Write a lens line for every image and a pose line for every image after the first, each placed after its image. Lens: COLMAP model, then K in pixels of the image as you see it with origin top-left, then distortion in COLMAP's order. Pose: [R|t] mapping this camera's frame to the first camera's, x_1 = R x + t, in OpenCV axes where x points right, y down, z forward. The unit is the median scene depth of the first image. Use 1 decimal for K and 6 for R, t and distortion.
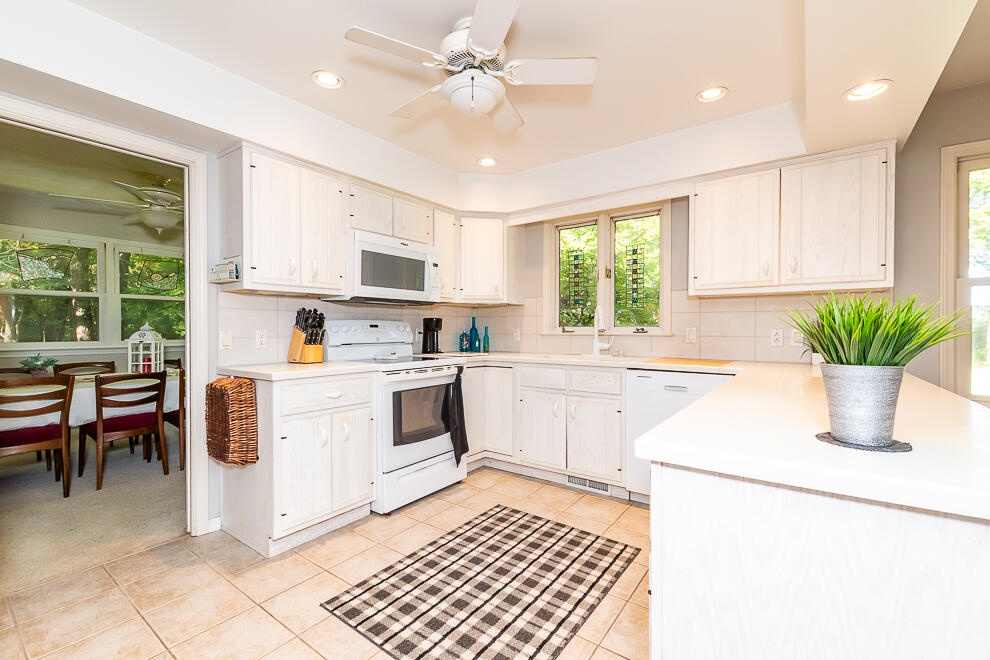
lens RADIAL K [[421.9, 0, 495.0], [0, 421.9, 330.0], [0, 0, 1]] dist [-0.000961, -0.000559]
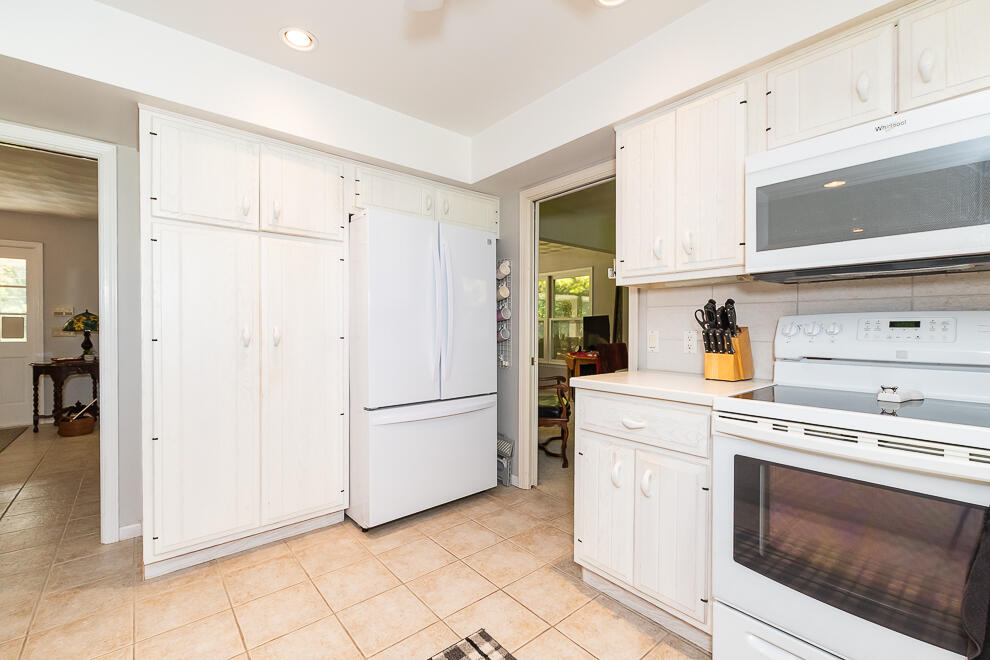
lens RADIAL K [[421.9, 0, 495.0], [0, 421.9, 330.0], [0, 0, 1]] dist [-0.000961, -0.000559]
pose [[-0.228592, 0.008744, -0.973483, 0.308465], [-0.001763, 0.999954, 0.009396, -0.007977], [0.973521, 0.003864, -0.228566, 0.803668]]
